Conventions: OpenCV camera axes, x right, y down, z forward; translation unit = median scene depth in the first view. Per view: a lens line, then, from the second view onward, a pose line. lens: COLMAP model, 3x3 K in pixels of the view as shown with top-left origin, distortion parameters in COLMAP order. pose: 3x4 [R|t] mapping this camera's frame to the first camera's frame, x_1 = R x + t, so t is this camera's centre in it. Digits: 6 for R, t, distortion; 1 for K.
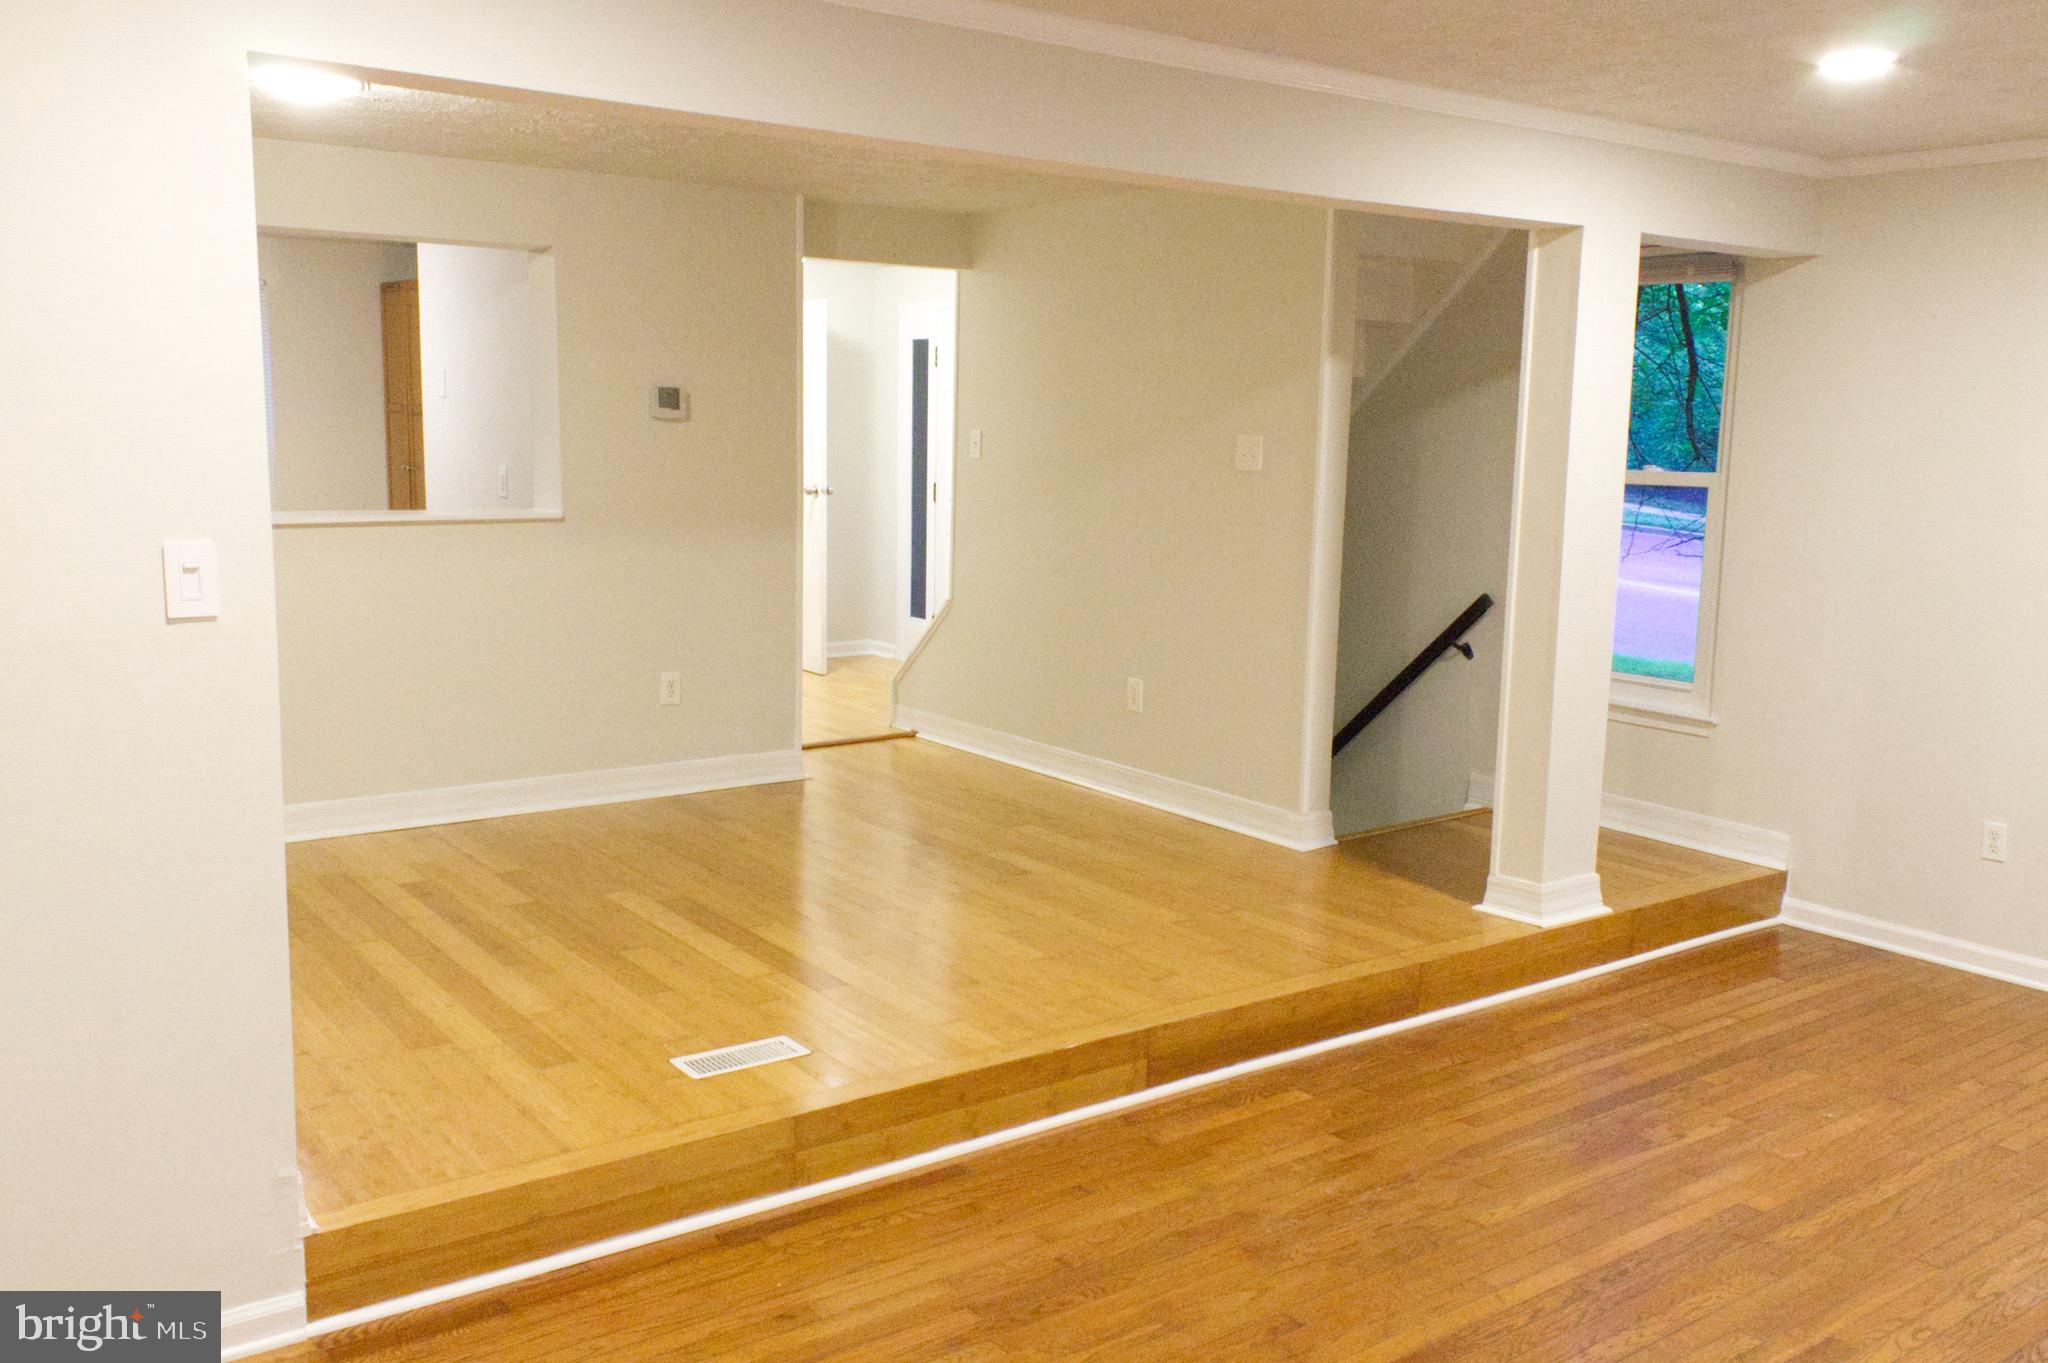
lens RADIAL K [[1722.0, 0, 1042.7], [0, 1722.0, 674.9], [0, 0, 1]] dist [0.047391, -0.074208]
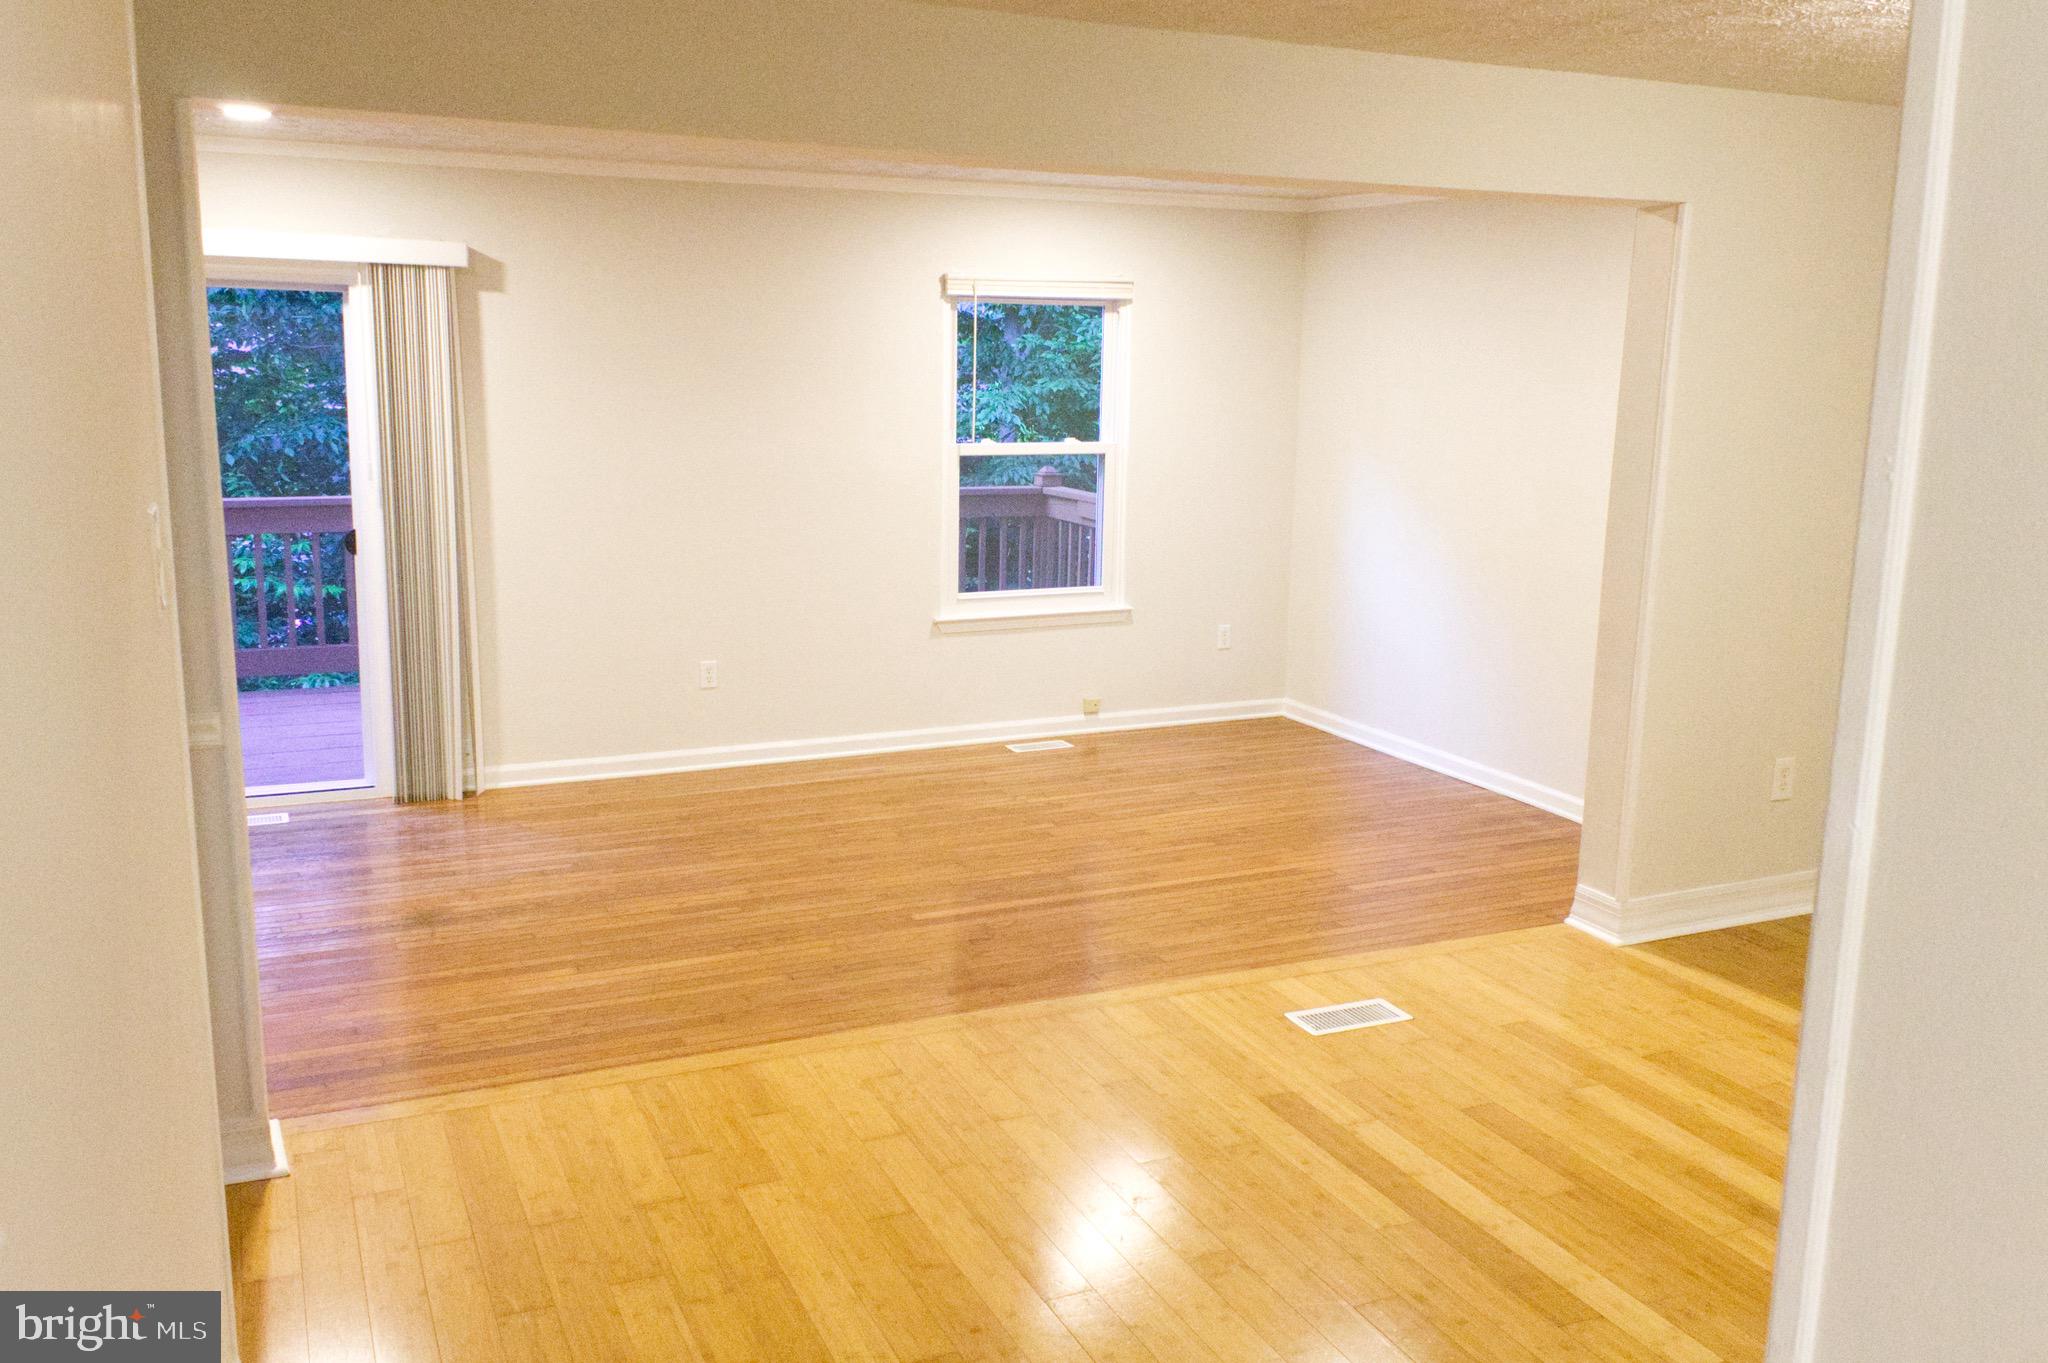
lens RADIAL K [[1722.0, 0, 1026.7], [0, 1722.0, 687.1], [0, 0, 1]] dist [0.047391, -0.074208]
pose [[-0.977129, -0.076526, 0.198398, -0.140623], [-0.005465, 0.941728, 0.336330, -0.269109], [-0.212575, 0.327554, -0.920609, 1.570531]]
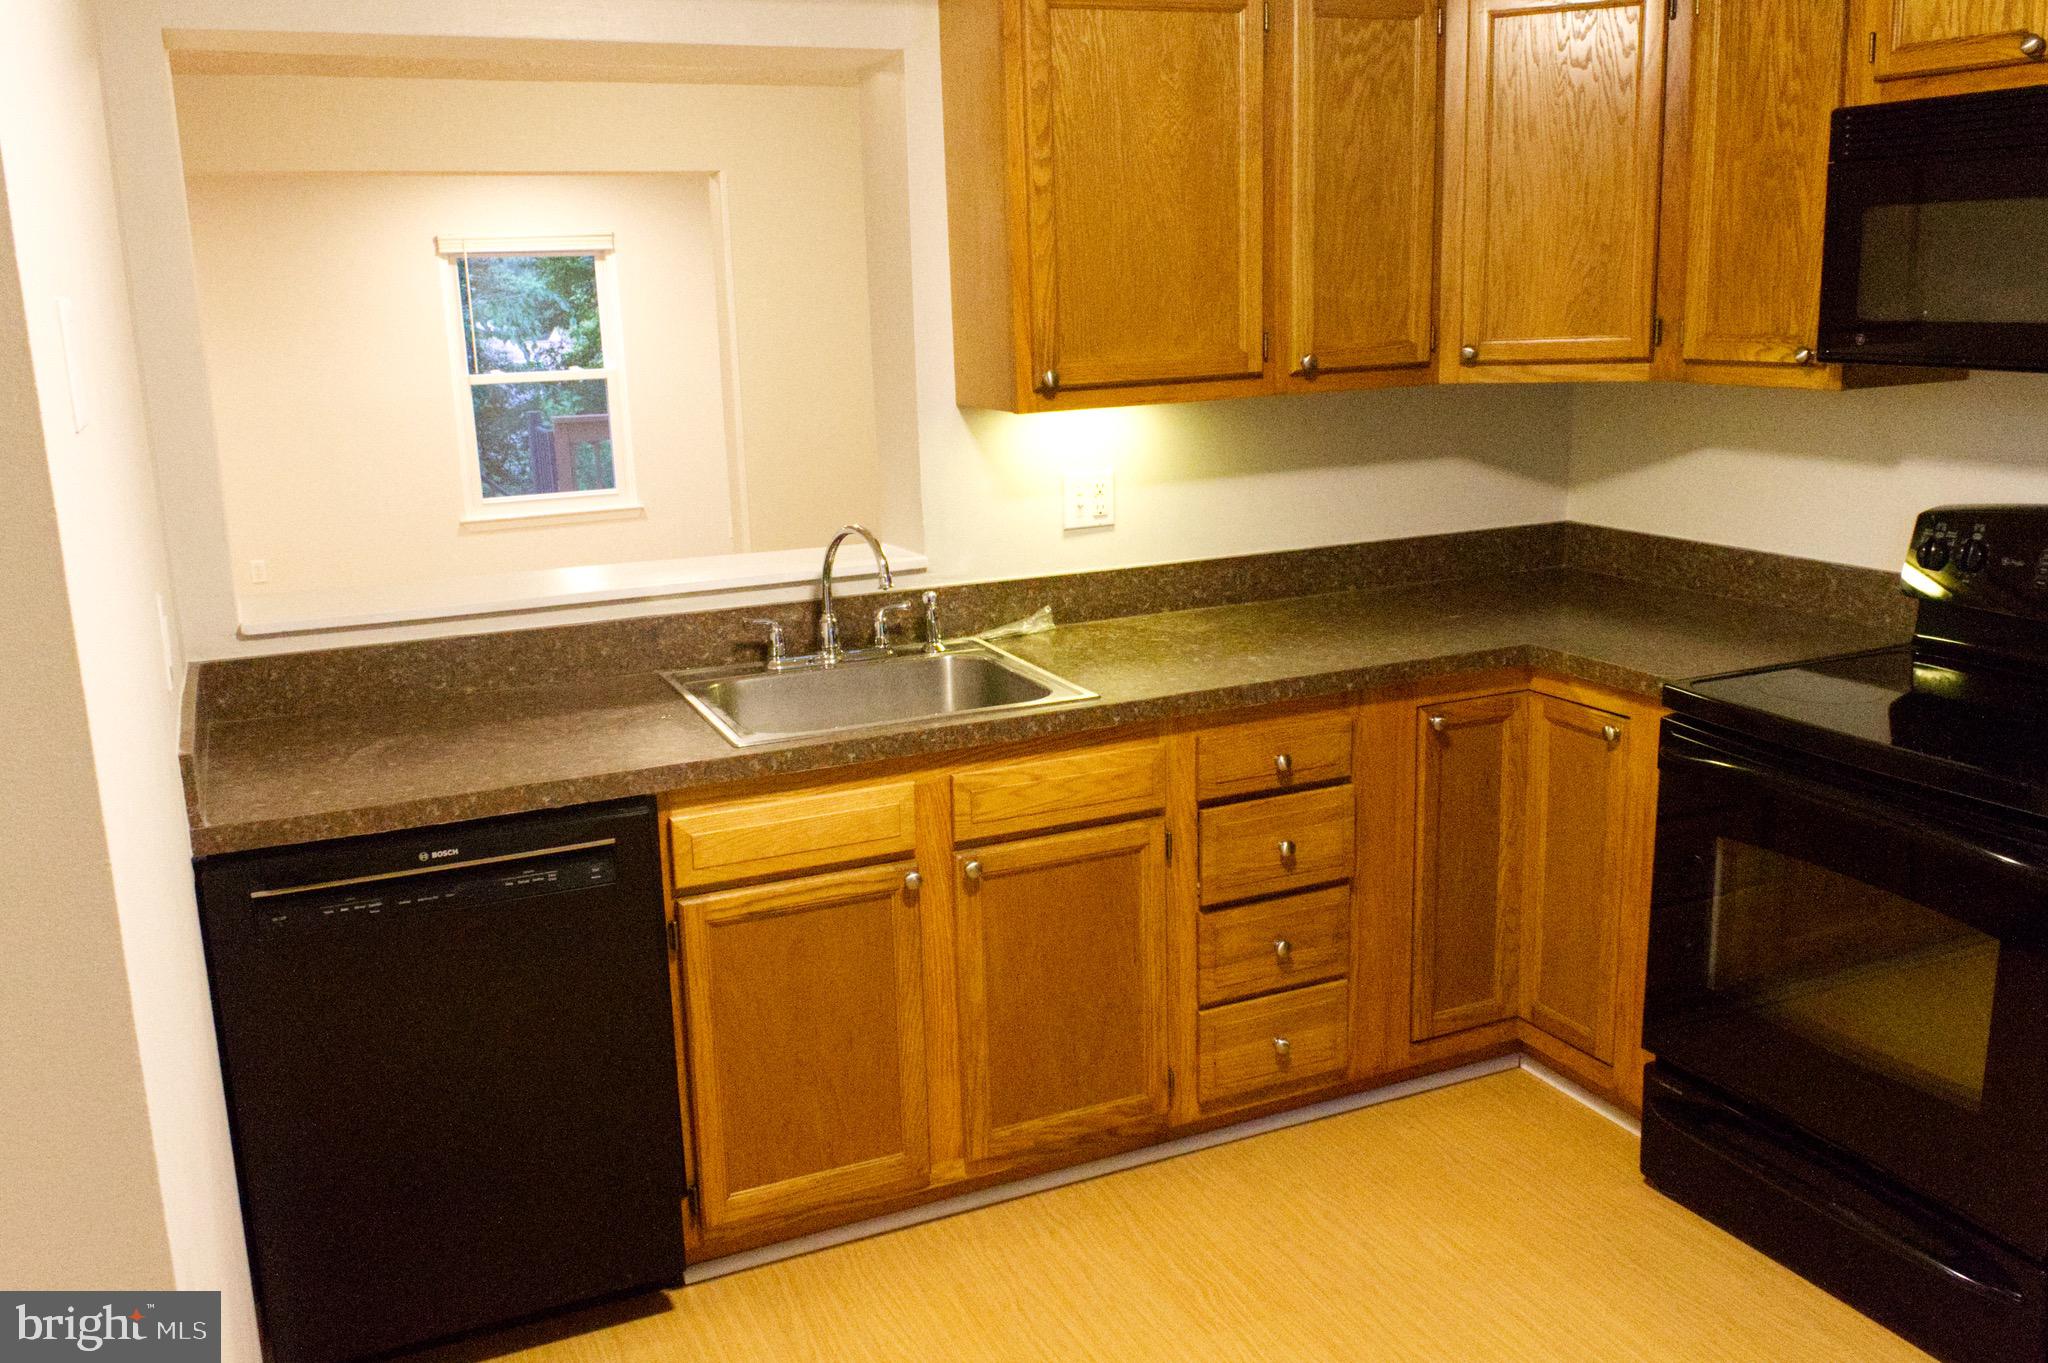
lens RADIAL K [[1722.0, 0, 1033.0], [0, 1722.0, 683.3], [0, 0, 1]] dist [0.047391, -0.074208]
pose [[-0.978394, -0.039918, 0.202858, -0.755993], [0.038629, 0.928611, 0.369039, -0.315269], [-0.203107, 0.368901, -0.907006, 1.803075]]
